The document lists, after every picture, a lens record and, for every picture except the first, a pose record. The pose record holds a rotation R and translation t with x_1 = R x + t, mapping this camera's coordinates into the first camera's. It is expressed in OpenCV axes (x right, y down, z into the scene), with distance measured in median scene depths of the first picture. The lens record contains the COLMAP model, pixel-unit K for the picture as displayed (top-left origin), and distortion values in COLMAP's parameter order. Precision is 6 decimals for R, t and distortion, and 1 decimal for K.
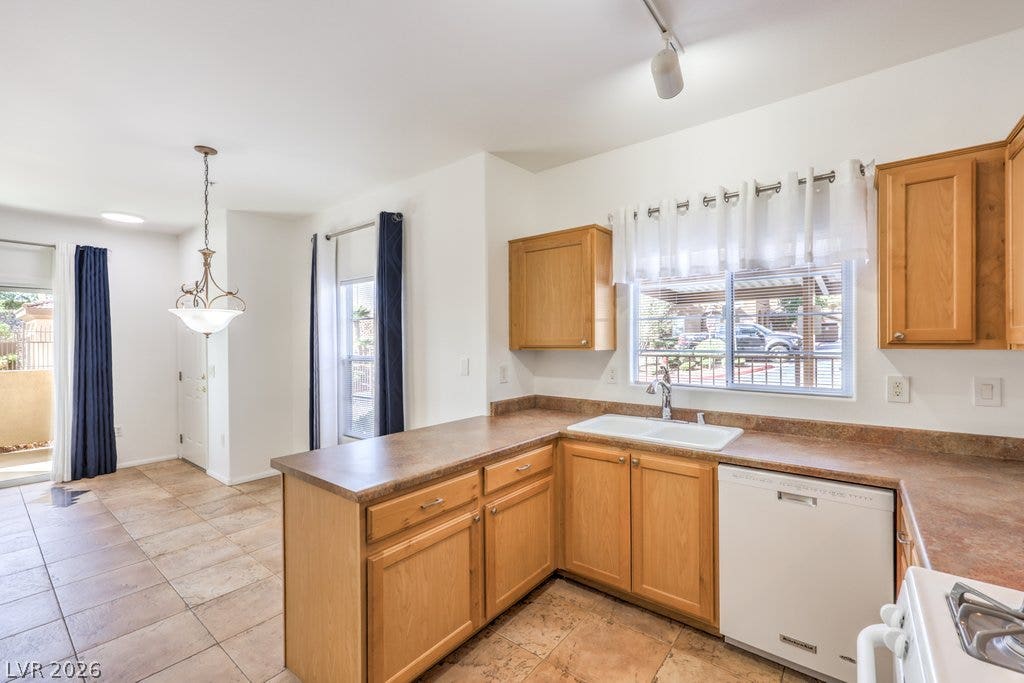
lens RADIAL K [[431.9, 0, 512.0], [0, 431.9, 341.5], [0, 0, 1]] dist [0.000628, 0.000045]
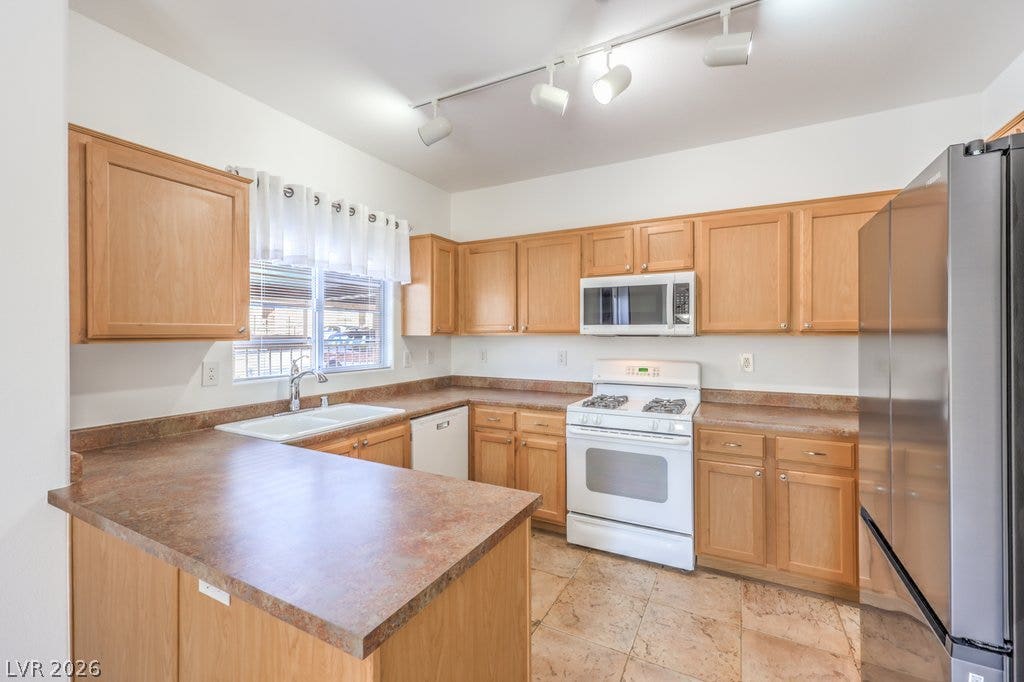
lens RADIAL K [[421.8, 0, 517.2], [0, 421.8, 337.7], [0, 0, 1]] dist [0.001306, 0.000315]
pose [[-0.190428, 0.008120, 0.981668, -0.720953], [0.012906, 0.999900, -0.005767, 0.031042], [-0.981616, 0.011571, -0.190514, 0.755944]]
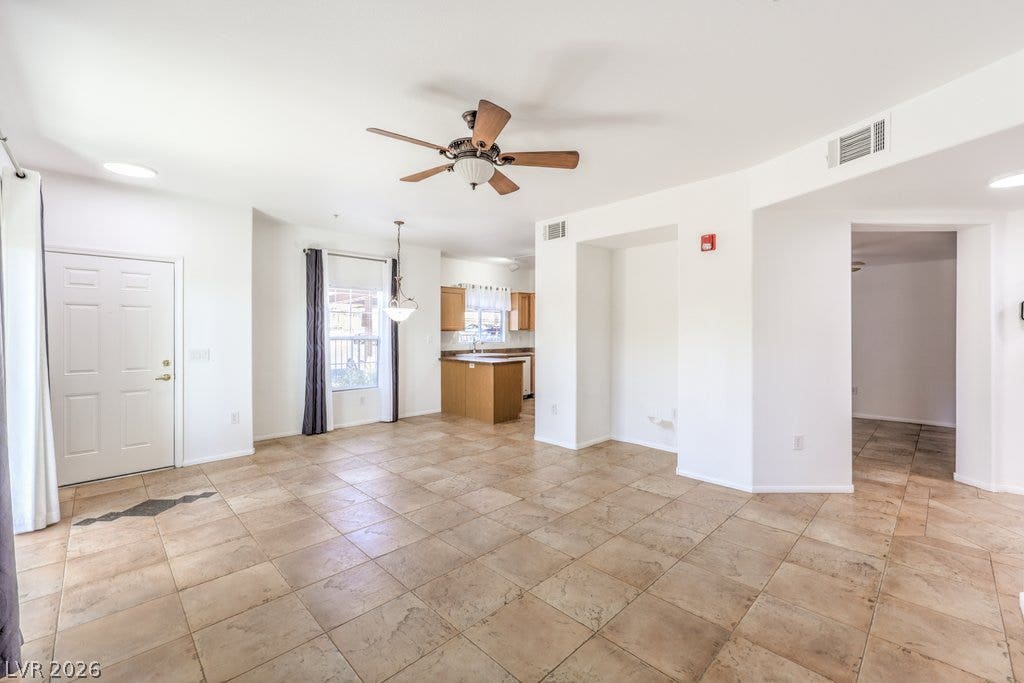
lens RADIAL K [[421.8, 0, 517.2], [0, 421.8, 338.2], [0, 0, 1]] dist [0.001306, 0.000315]
pose [[0.113520, -0.000184, 0.993536, -2.871172], [0.009573, 0.999954, -0.000909, 0.082539], [-0.993490, 0.009615, 0.113517, 0.378925]]
